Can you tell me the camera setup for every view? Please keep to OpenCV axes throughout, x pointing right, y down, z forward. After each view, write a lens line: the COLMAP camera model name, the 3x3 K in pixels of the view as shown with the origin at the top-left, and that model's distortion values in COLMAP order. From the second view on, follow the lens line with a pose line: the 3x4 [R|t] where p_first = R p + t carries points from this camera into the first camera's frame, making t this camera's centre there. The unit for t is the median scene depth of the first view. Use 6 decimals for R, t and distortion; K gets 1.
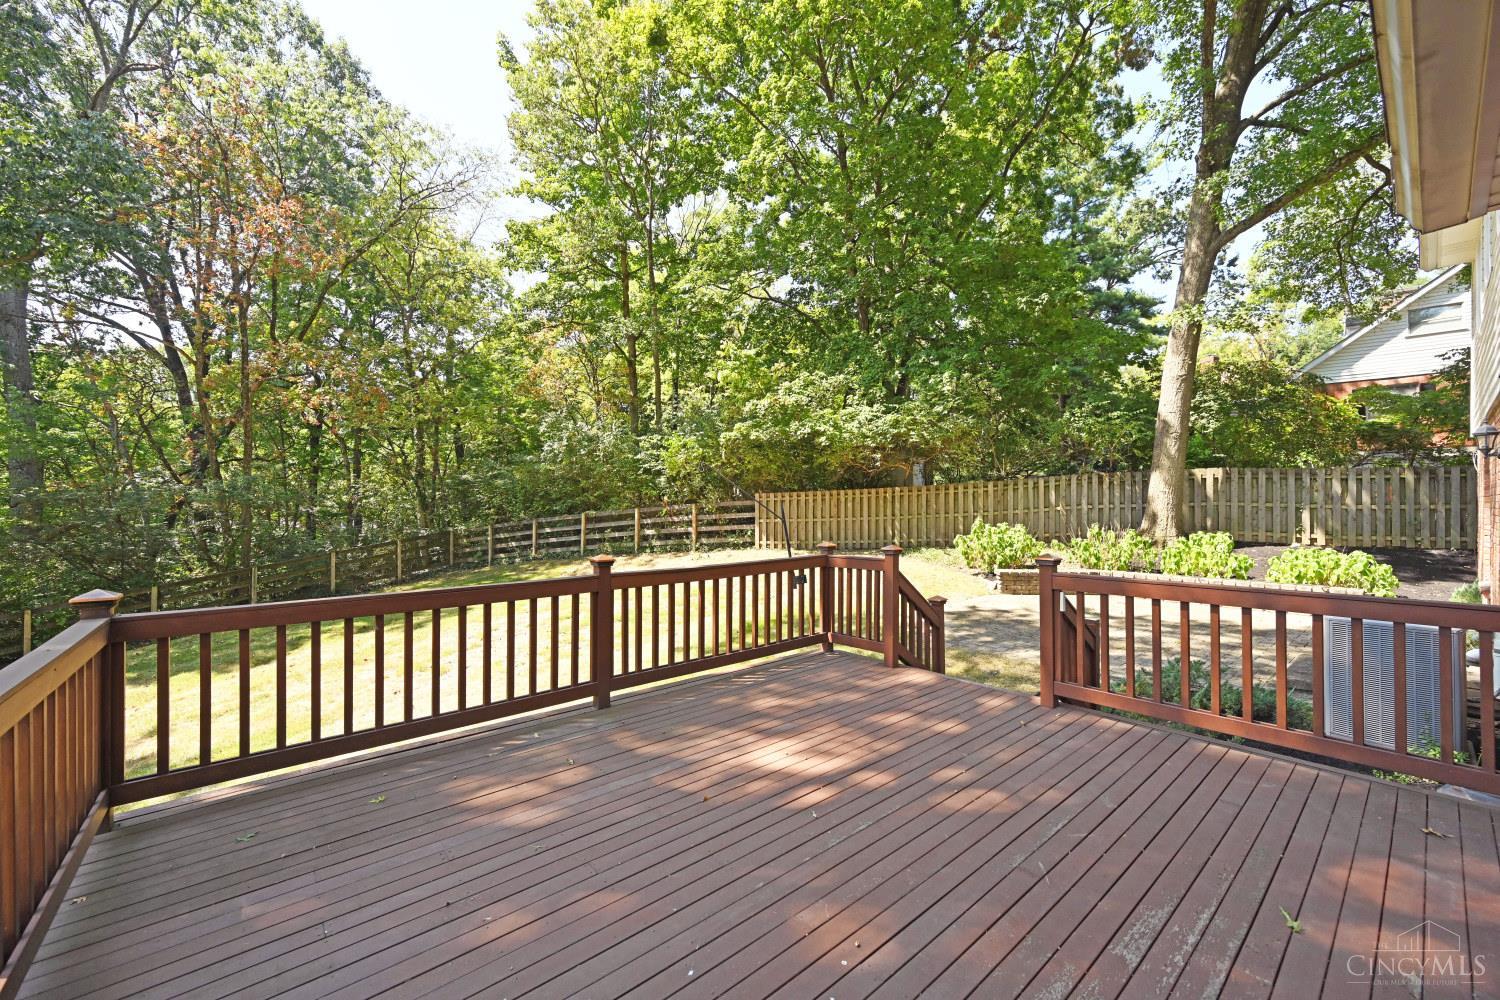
lens RADIAL K [[590.0, 0, 750.0], [0, 590.0, 500.0], [0, 0, 1]] dist [-0.001148, -0.000340]
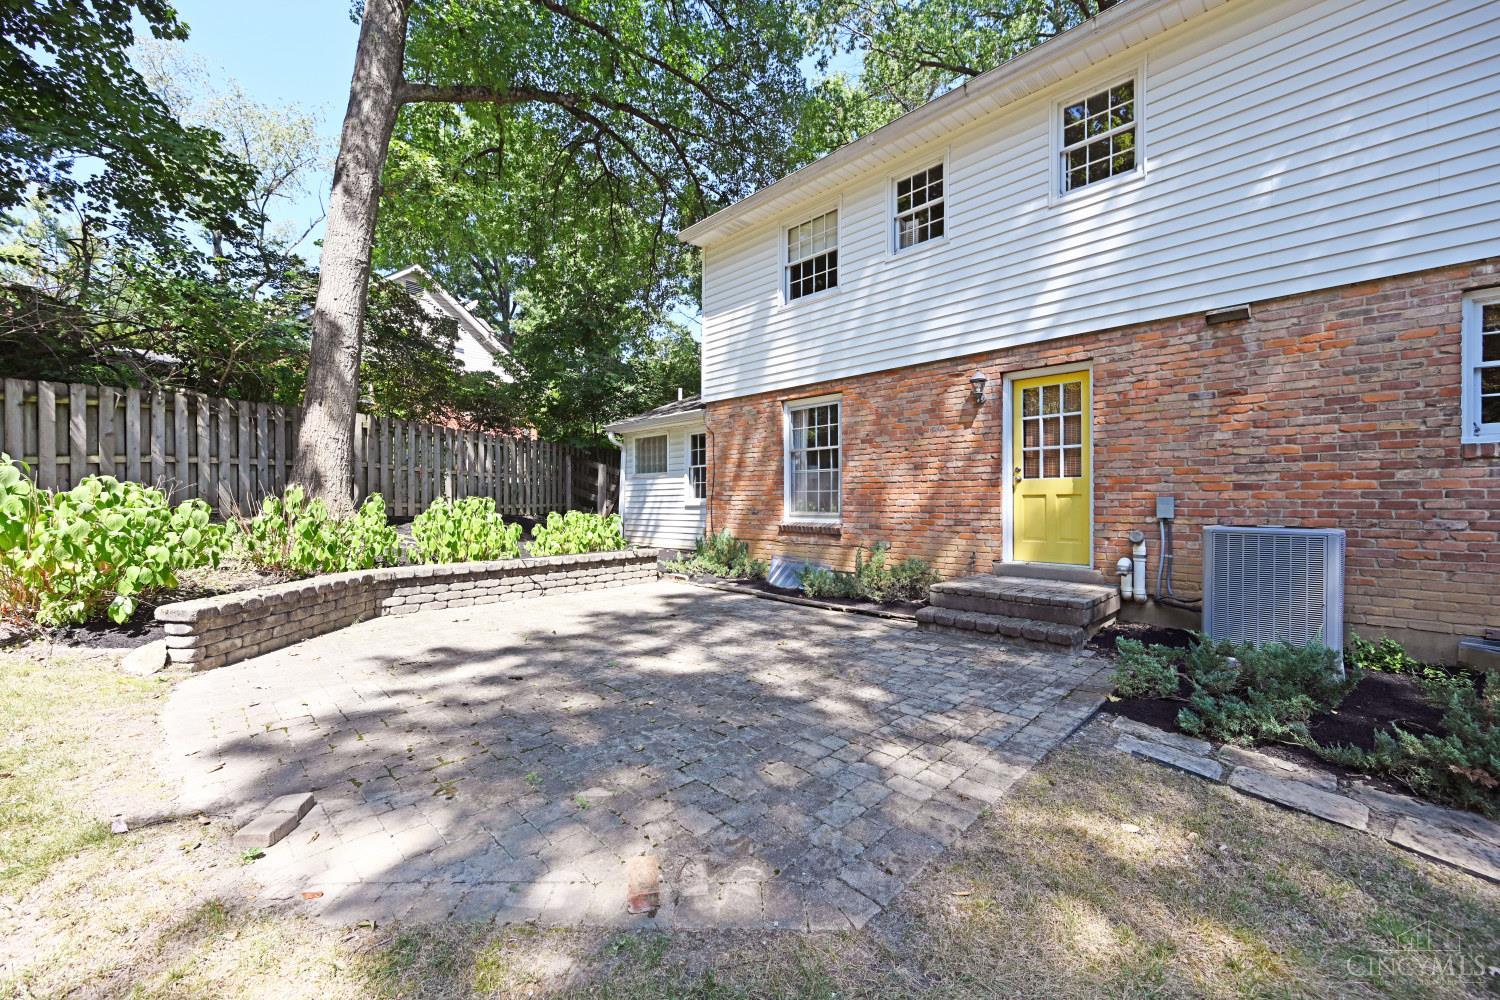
lens RADIAL K [[590.0, 0, 750.0], [0, 590.0, 500.0], [0, 0, 1]] dist [-0.001148, -0.000340]
pose [[-0.077382, -0.000481, 0.997001, 0.049336], [-0.003646, 0.999993, 0.000199, 0.045565], [-0.996995, -0.003619, -0.077384, 0.580735]]
